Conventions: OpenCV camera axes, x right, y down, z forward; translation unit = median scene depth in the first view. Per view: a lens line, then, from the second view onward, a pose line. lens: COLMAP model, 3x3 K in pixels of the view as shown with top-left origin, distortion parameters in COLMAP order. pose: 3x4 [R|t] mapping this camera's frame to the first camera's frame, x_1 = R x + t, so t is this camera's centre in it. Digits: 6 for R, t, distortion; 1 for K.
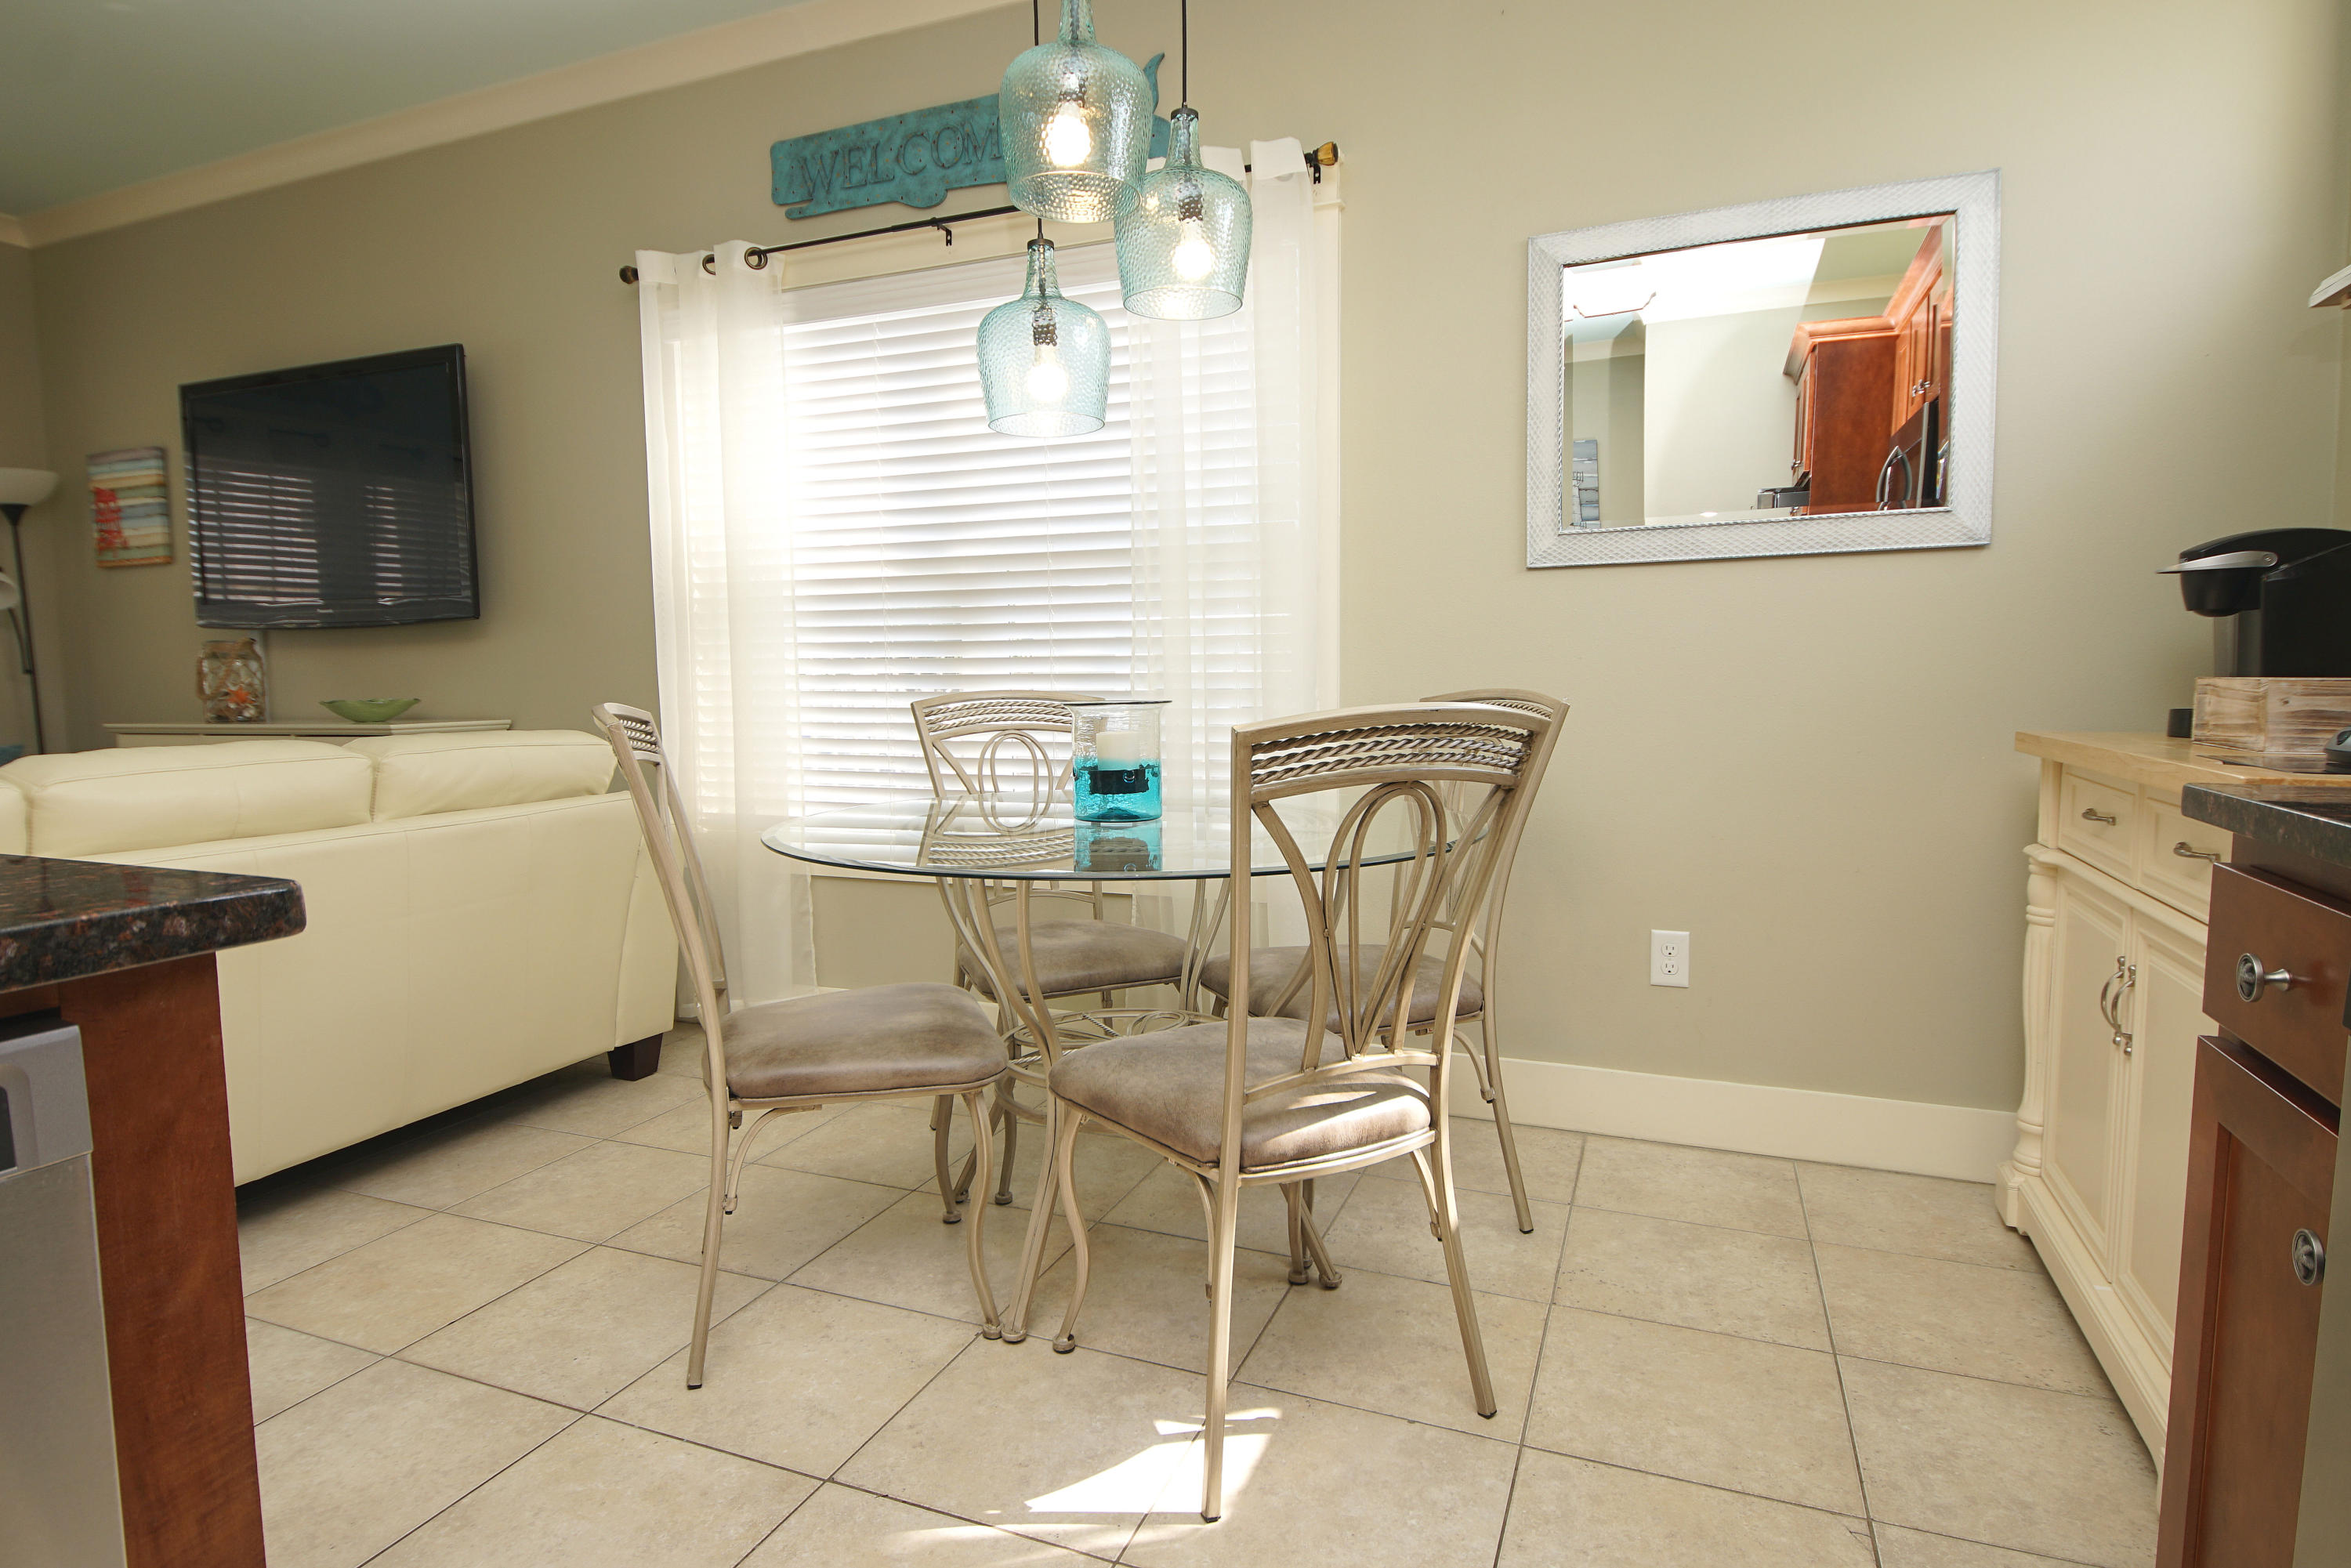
lens RADIAL K [[1253.8, 0, 1168.3], [0, 1253.8, 772.2], [0, 0, 1]] dist [0.023345, -0.029132]
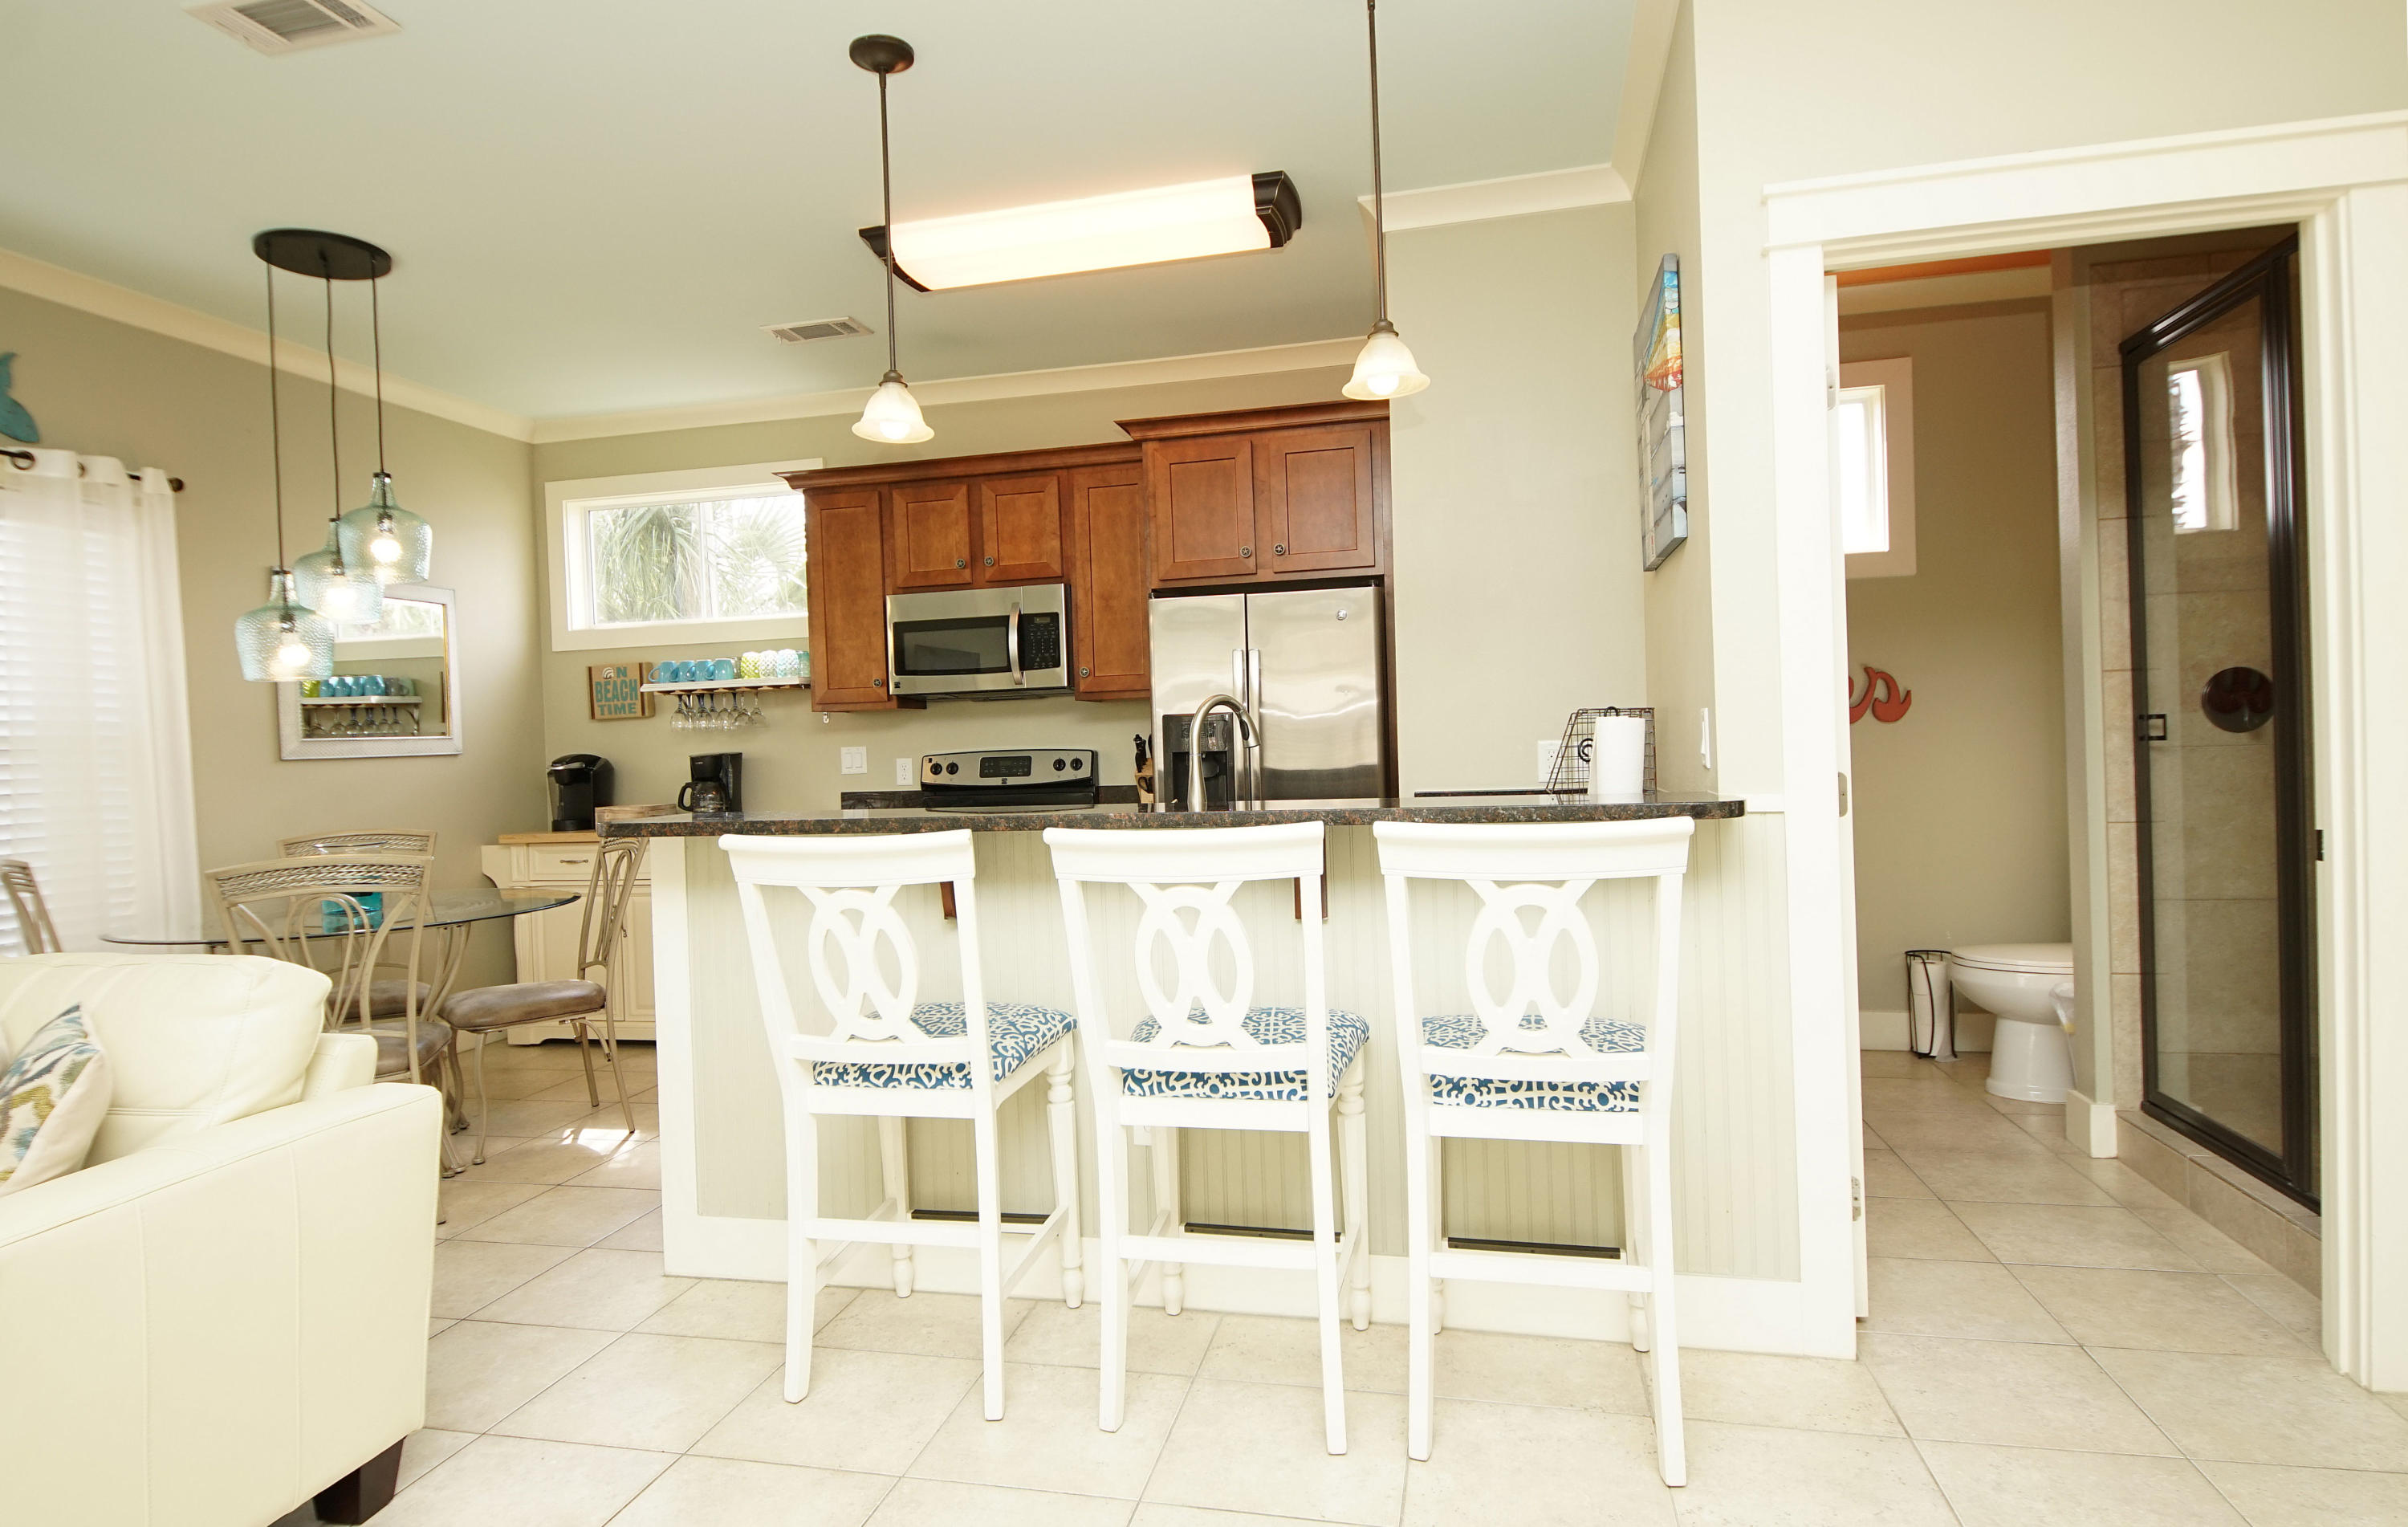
lens RADIAL K [[1298.8, 0, 1192.2], [0, 1298.8, 754.8], [0, 0, 1]] dist [0.005884, -0.014027]
pose [[-0.167078, 0.008622, 0.985906, -1.341487], [0.115618, 0.993234, 0.010907, -0.043552], [-0.979141, 0.115811, -0.166944, 0.098309]]
